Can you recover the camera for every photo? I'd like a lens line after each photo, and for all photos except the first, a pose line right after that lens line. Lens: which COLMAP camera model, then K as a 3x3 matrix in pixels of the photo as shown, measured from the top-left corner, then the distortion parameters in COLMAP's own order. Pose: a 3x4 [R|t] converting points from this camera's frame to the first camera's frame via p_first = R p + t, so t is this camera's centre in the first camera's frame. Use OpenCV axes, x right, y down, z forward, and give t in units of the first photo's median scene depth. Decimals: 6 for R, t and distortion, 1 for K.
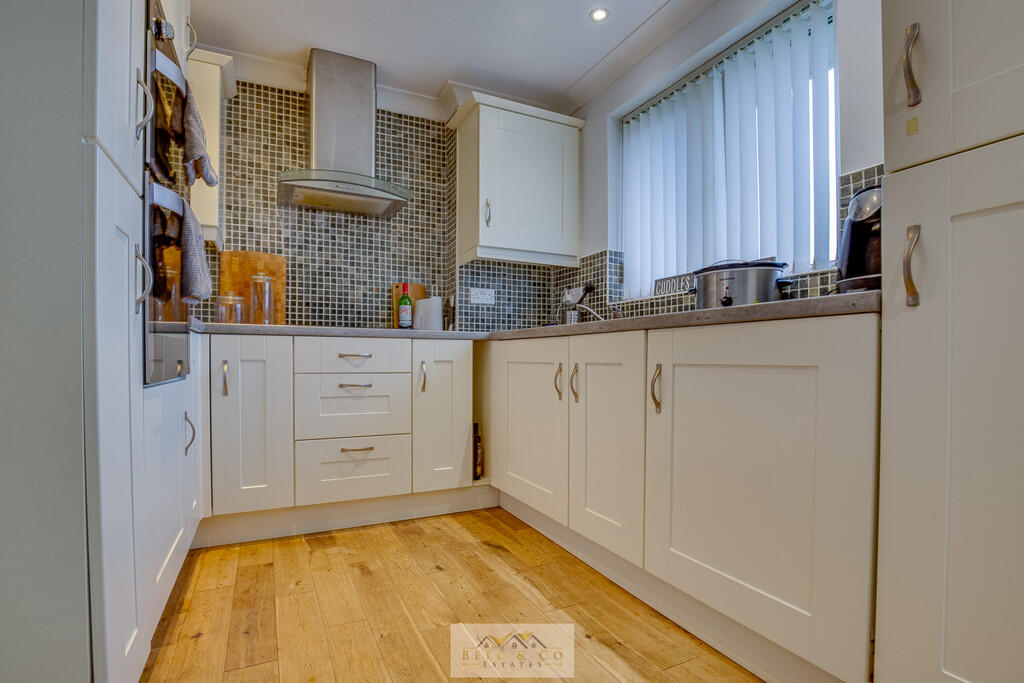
lens RADIAL K [[389.1, 0, 518.9], [0, 389.1, 340.9], [0, 0, 1]] dist [-0.001327, -0.000021]
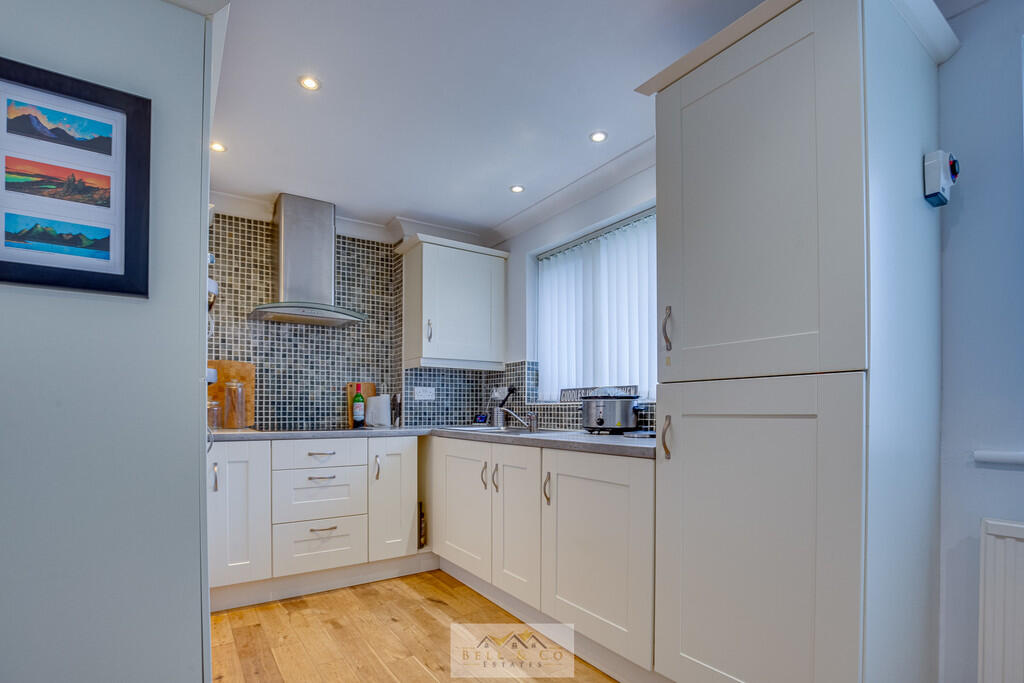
lens RADIAL K [[486.7, 0, 512.0], [0, 486.7, 341.5], [0, 0, 1]] dist [-0.011687, 0.000508]
pose [[0.994139, -0.000664, 0.108111, 0.012039], [0.000951, 0.999996, -0.002604, -0.276303], [-0.108109, 0.002691, 0.994135, -0.527851]]
